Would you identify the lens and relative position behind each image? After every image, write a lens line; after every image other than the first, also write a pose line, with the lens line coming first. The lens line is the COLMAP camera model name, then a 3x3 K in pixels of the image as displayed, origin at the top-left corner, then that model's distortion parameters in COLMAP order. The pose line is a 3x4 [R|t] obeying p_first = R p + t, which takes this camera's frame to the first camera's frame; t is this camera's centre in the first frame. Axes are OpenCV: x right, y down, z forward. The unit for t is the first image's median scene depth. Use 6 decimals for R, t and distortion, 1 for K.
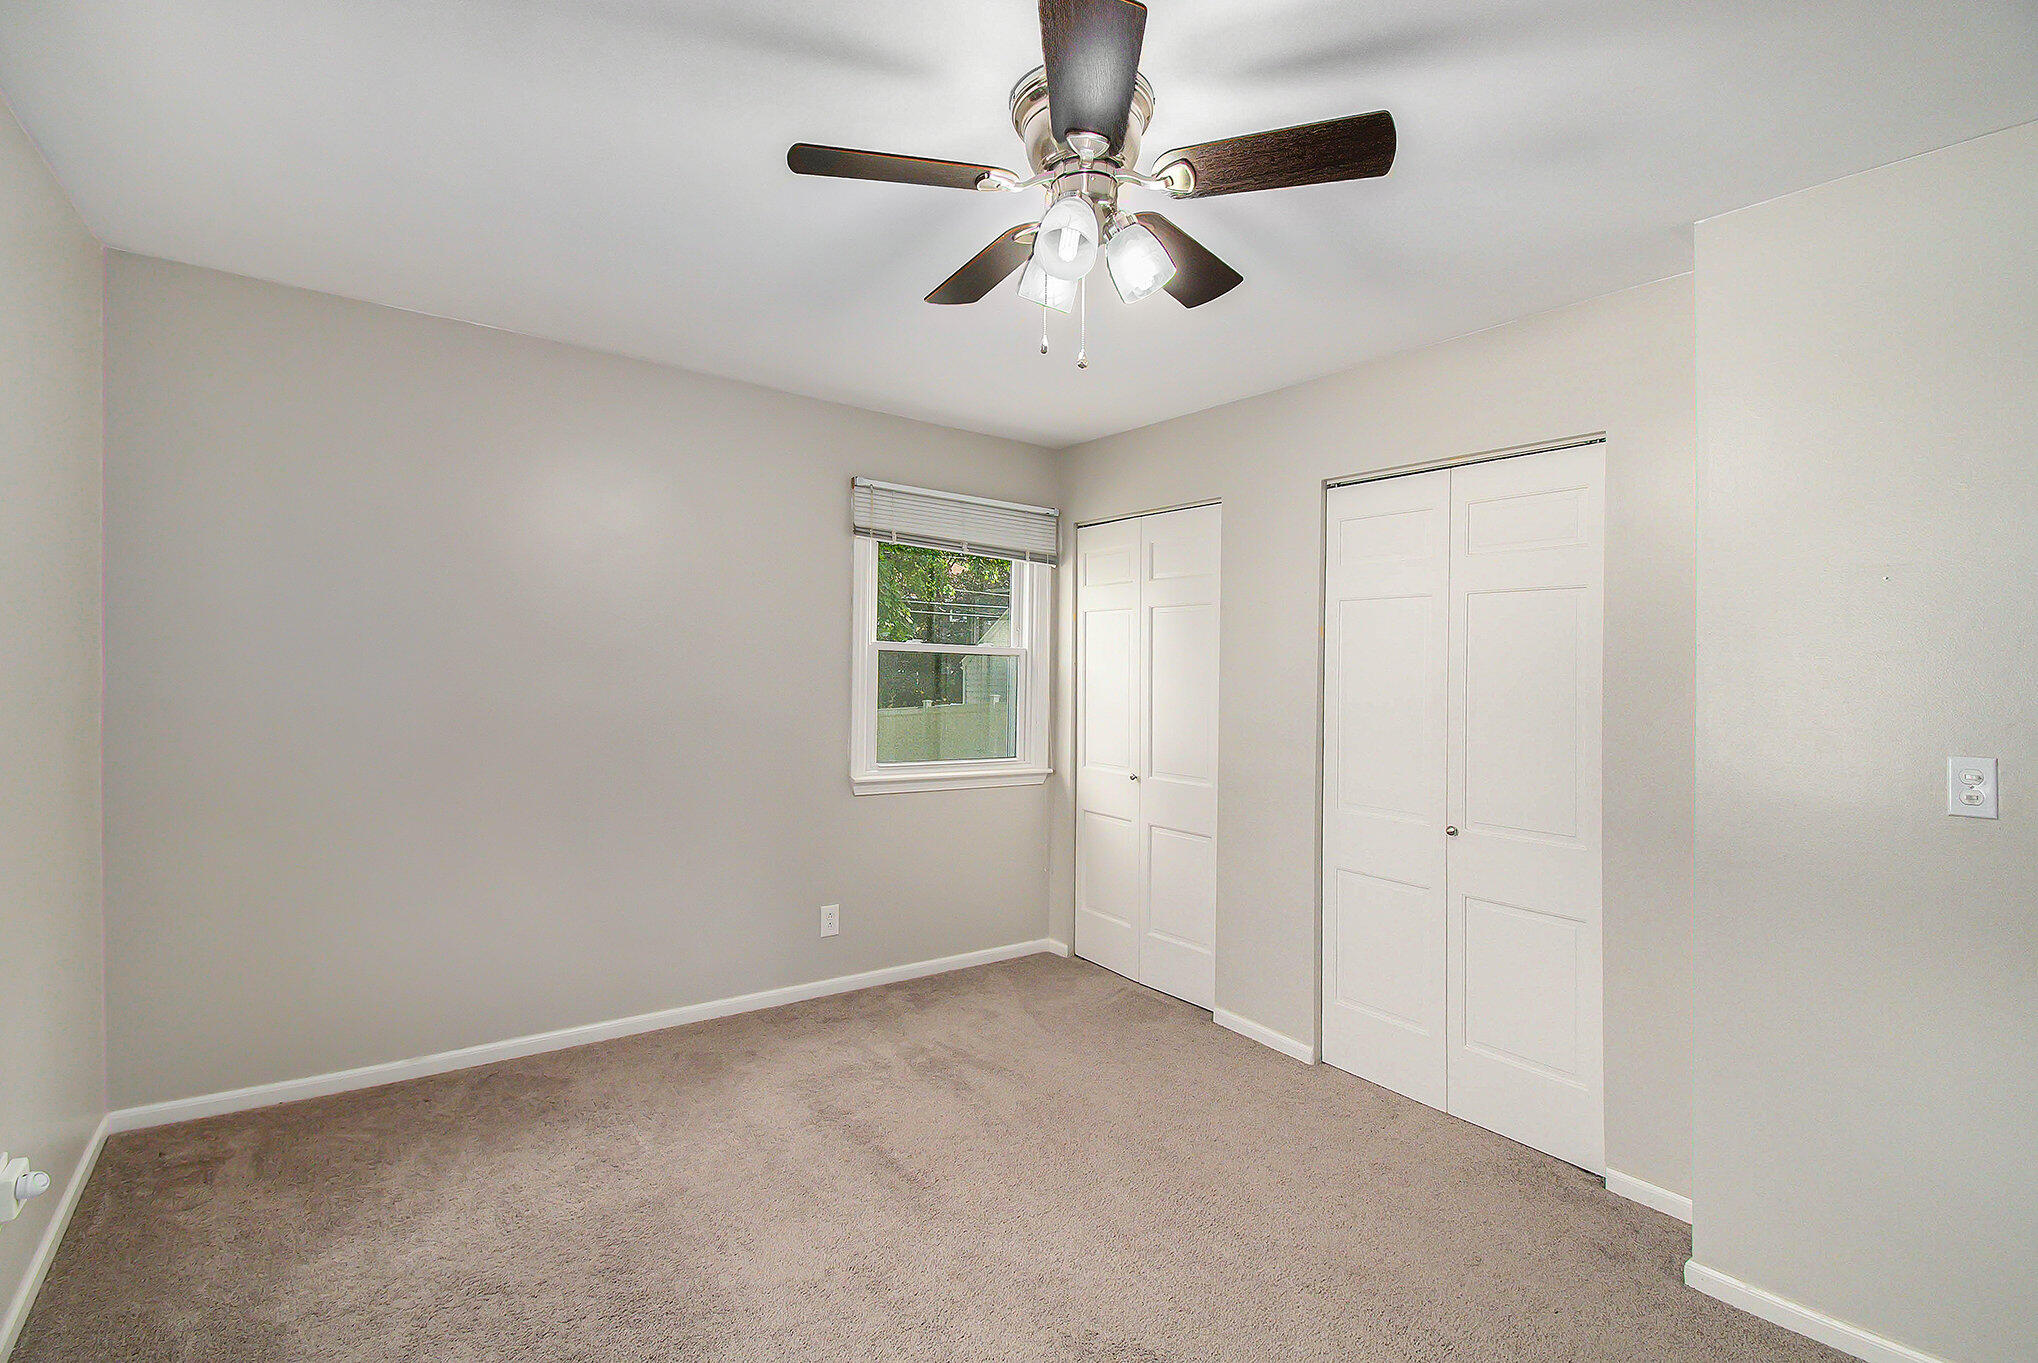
lens RADIAL K [[913.4, 0, 999.7], [0, 913.4, 688.8], [0, 0, 1]] dist [-0.000937, -0.000491]
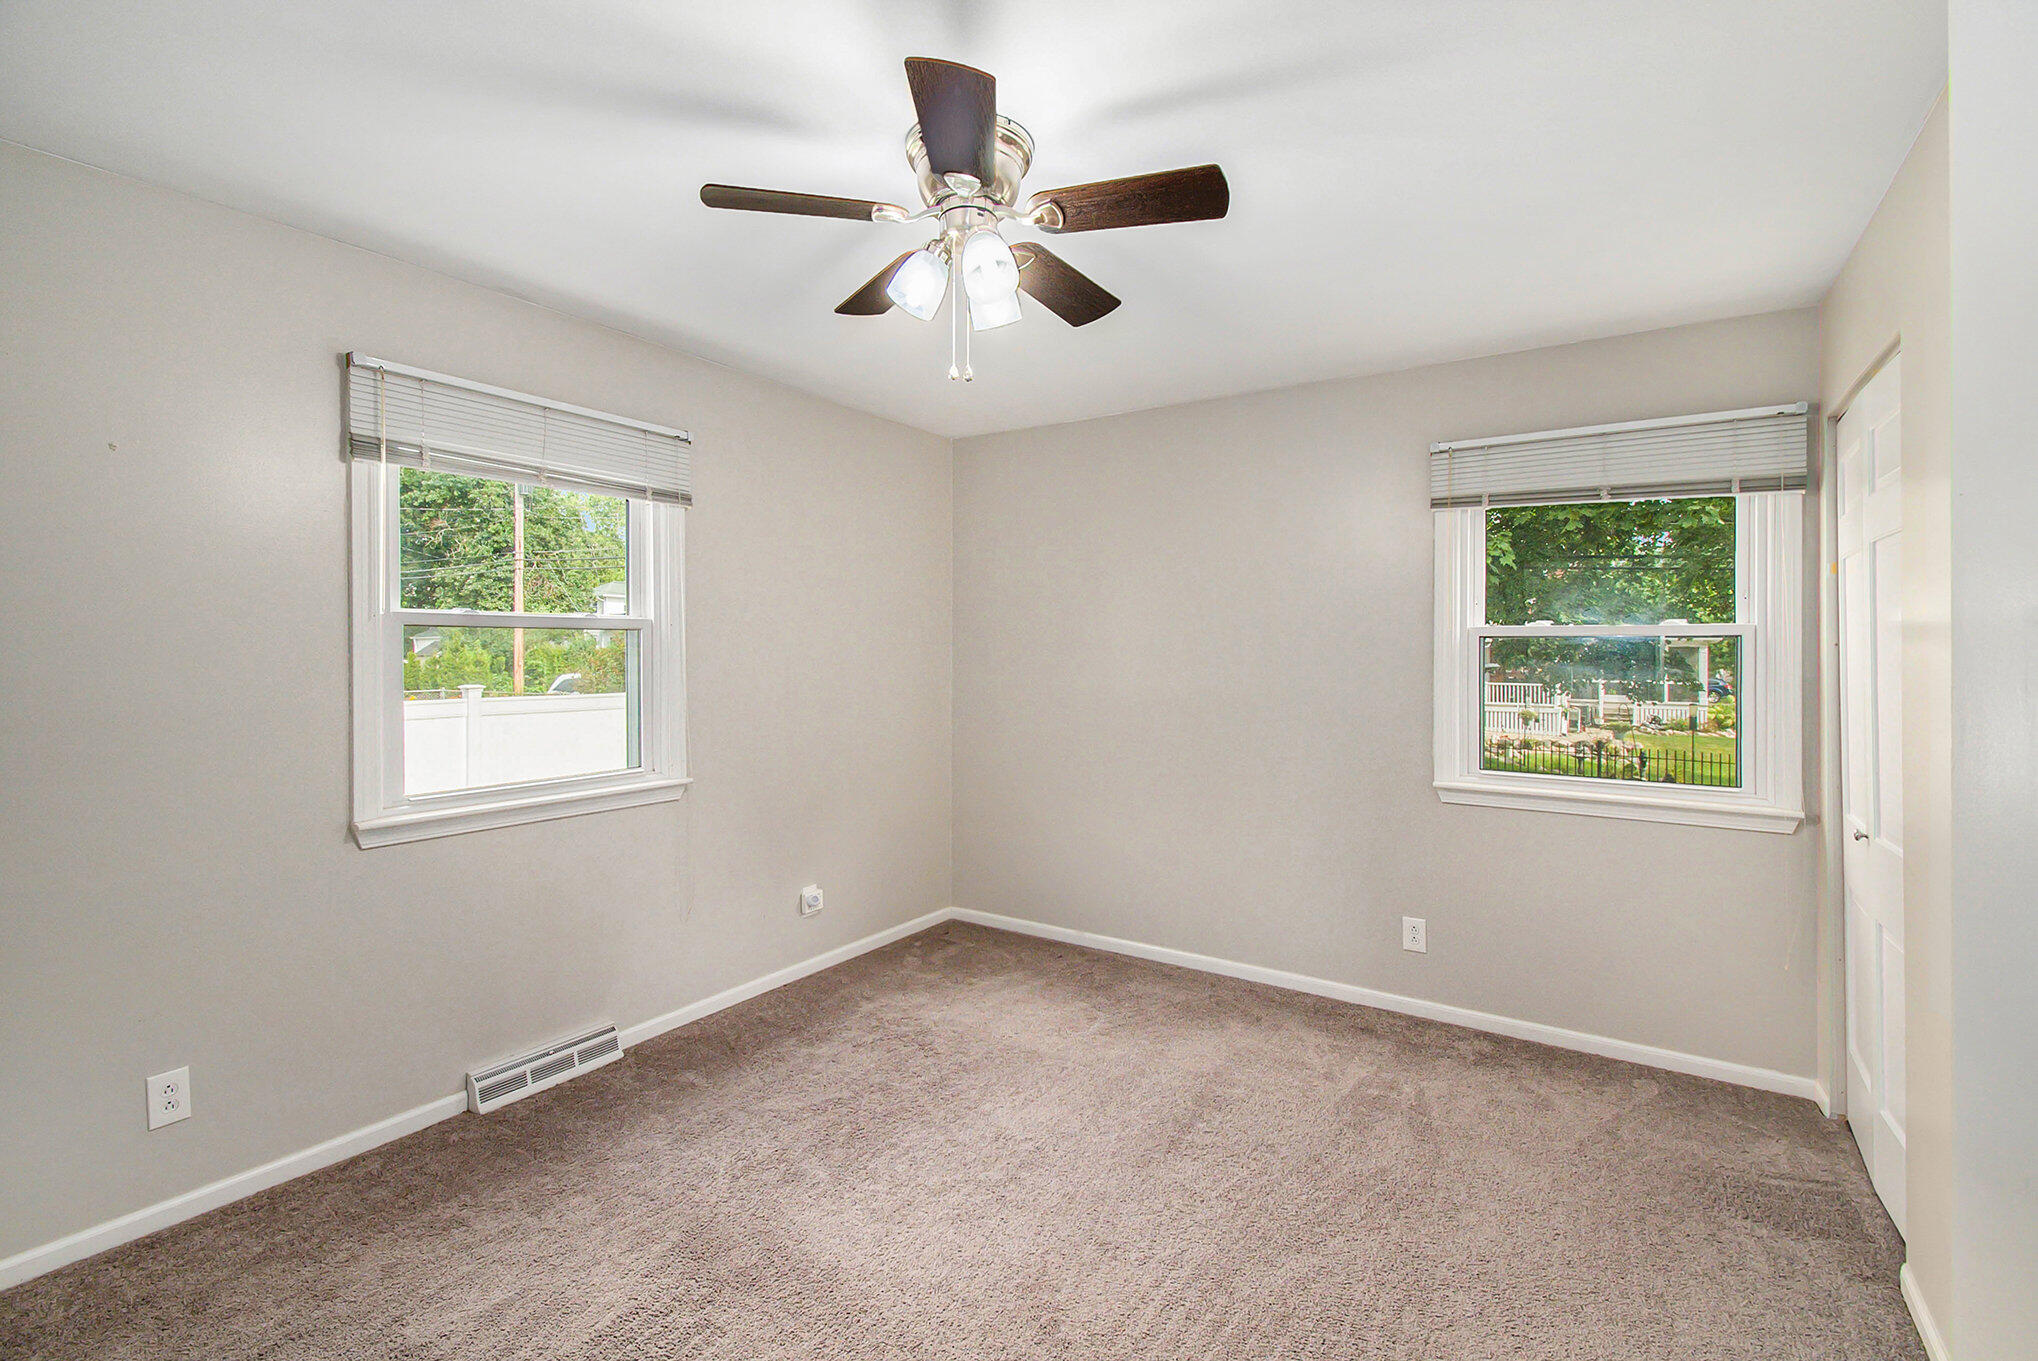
lens RADIAL K [[913.4, 0, 999.7], [0, 913.4, 687.8], [0, 0, 1]] dist [-0.000937, -0.000491]
pose [[0.347140, 0.004881, -0.937801, 0.522634], [-0.019225, 0.999813, -0.001913, 0.016611], [0.937616, 0.018694, 0.347169, 0.287905]]
